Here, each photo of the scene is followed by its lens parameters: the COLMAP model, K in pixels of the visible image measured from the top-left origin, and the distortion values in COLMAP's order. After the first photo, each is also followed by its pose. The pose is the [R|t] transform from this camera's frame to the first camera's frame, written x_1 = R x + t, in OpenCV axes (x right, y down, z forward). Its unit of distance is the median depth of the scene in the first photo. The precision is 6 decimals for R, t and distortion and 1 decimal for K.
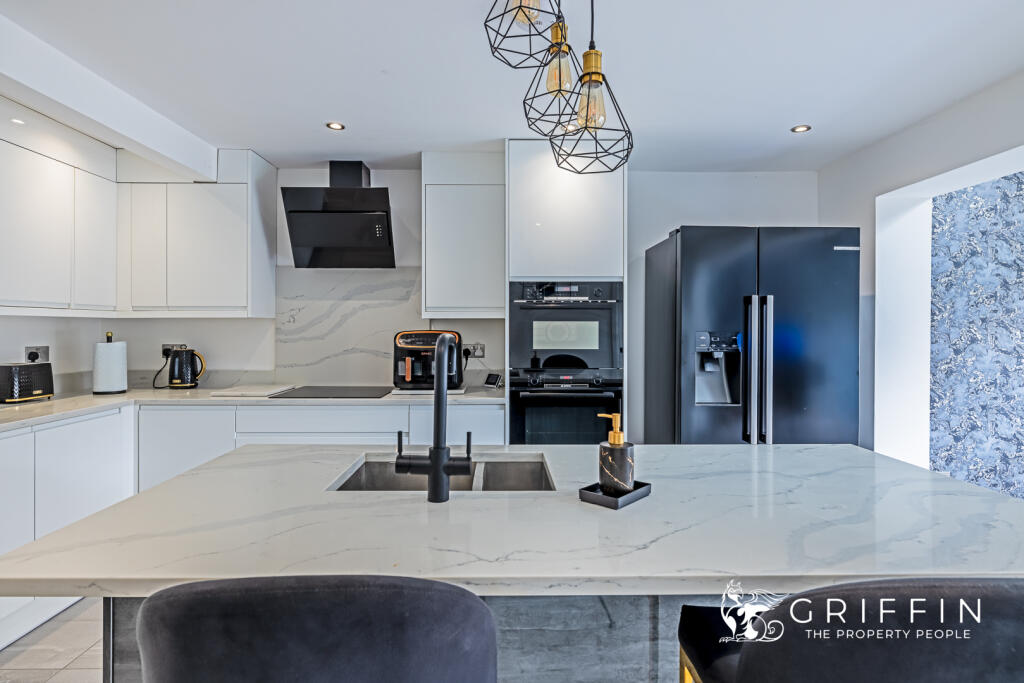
lens RADIAL K [[563.6, 0, 510.4], [0, 563.6, 334.6], [0, 0, 1]] dist [-0.001403, -0.002556]
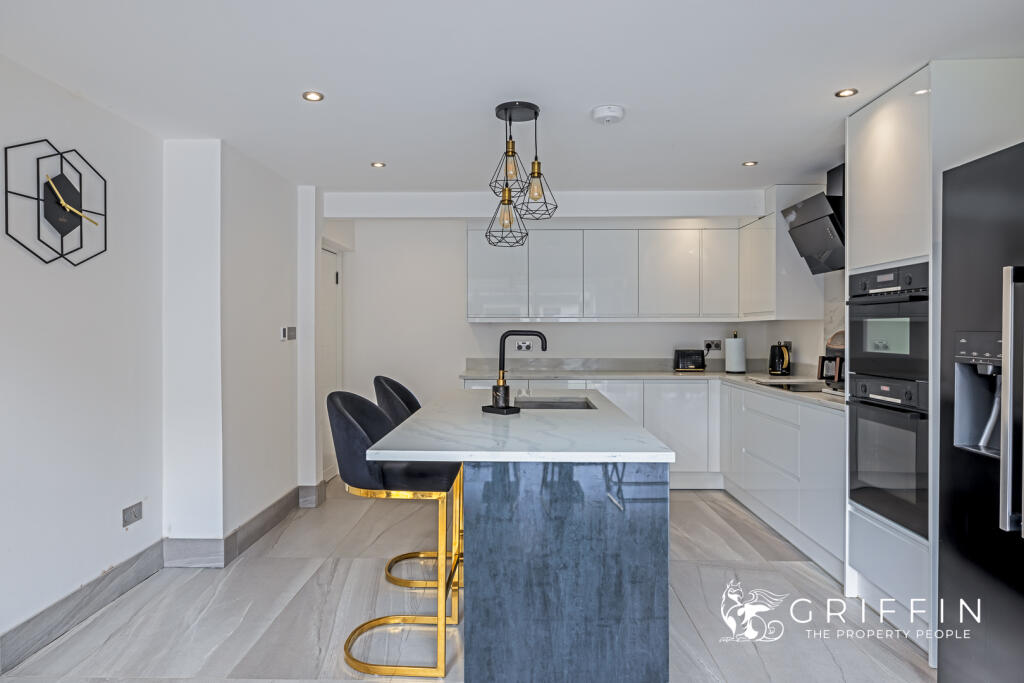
lens RADIAL K [[635.5, 0, 513.7], [0, 635.5, 334.6], [0, 0, 1]] dist [0.008732, 0.000867]
pose [[-0.015801, 0.005164, -0.999862, 1.018096], [-0.003333, 0.999981, 0.005217, -0.002841], [0.999870, 0.003415, -0.015784, 0.480008]]
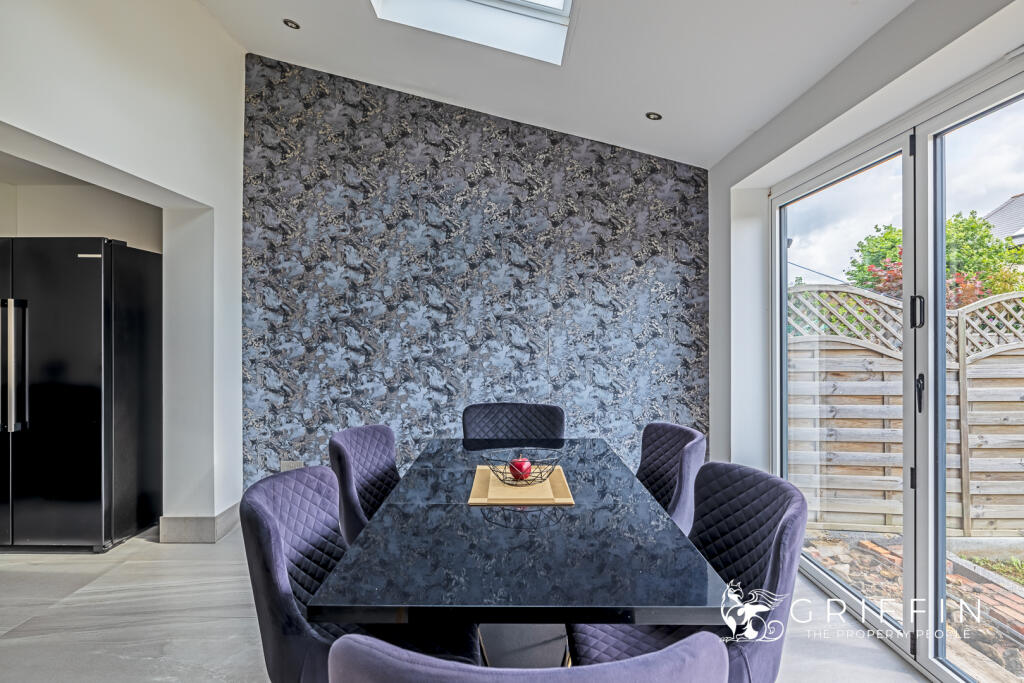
lens RADIAL K [[565.4, 0, 510.1], [0, 565.4, 338.2], [0, 0, 1]] dist [-0.006727, 0.003545]
pose [[0.999910, -0.006245, -0.011896, 1.322633], [0.006324, 0.999958, 0.006601, 0.007300], [0.011854, -0.006676, 0.999907, -0.104115]]
